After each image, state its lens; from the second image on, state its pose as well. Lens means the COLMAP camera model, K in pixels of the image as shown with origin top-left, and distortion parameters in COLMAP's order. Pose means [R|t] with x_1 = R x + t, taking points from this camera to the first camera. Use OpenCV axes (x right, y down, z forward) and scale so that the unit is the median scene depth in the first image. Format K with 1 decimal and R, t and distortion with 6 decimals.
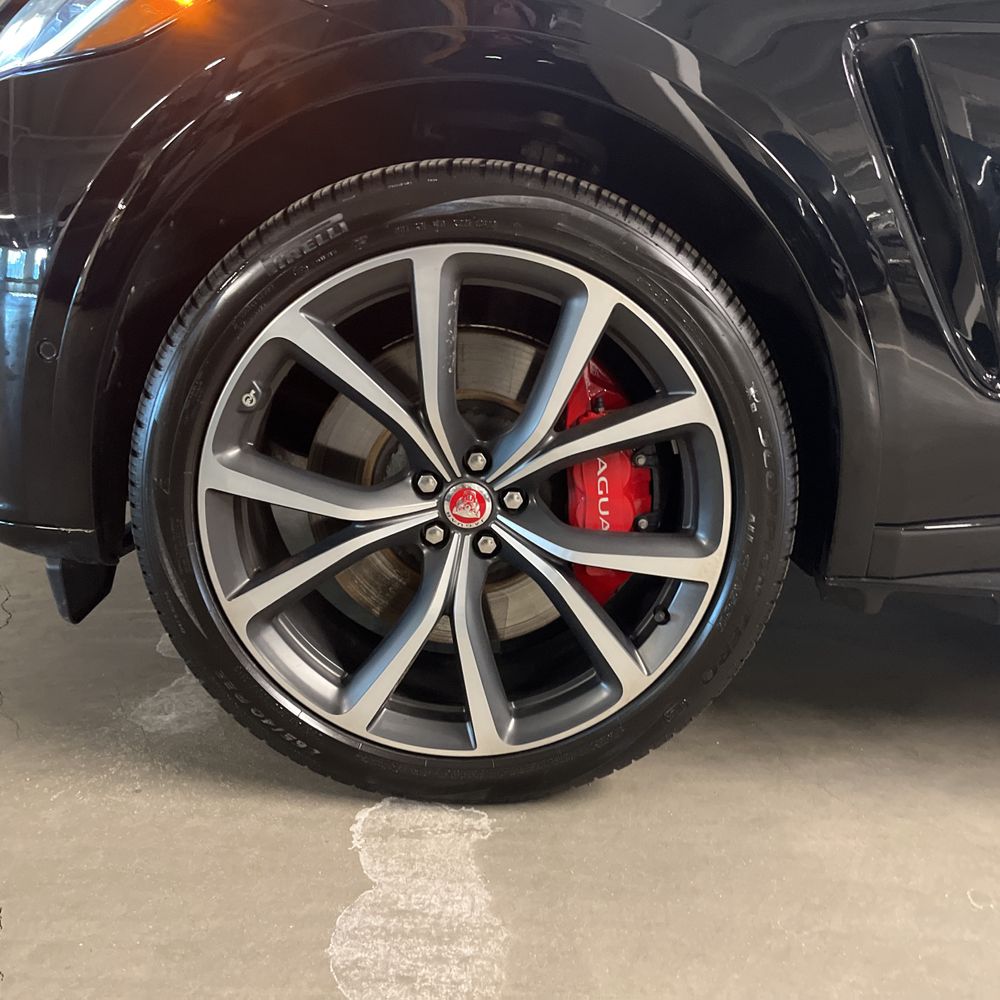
lens RADIAL K [[1031.6, 0, 509.9], [0, 1031.6, 483.1], [0, 0, 1]] dist [0.020952, 0.000000]
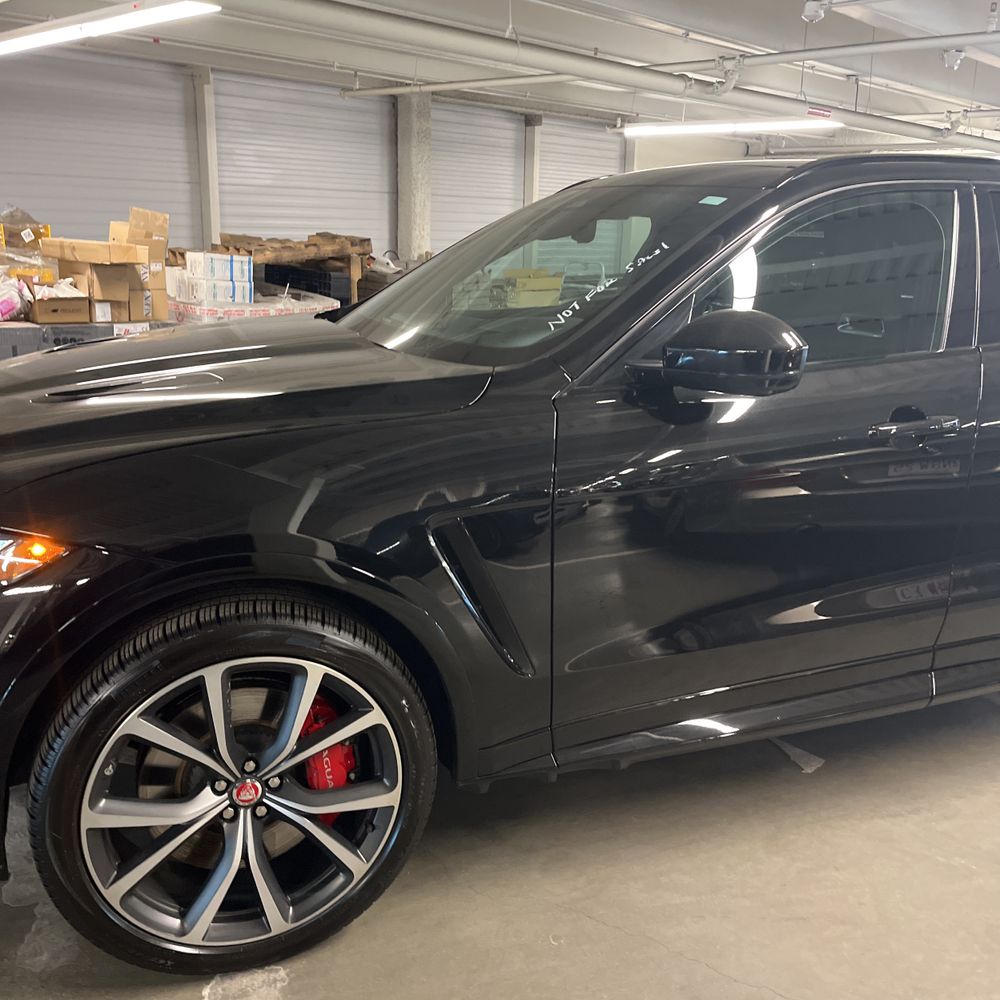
lens RADIAL K [[1031.6, 0, 501.1], [0, 1031.6, 505.6], [0, 0, 1]] dist [0.020952, 0.000000]
pose [[0.932970, -0.139456, 0.331842, -0.148519], [0.130985, 0.990227, 0.047879, -0.463137], [-0.335276, -0.001203, 0.942119, -0.706614]]
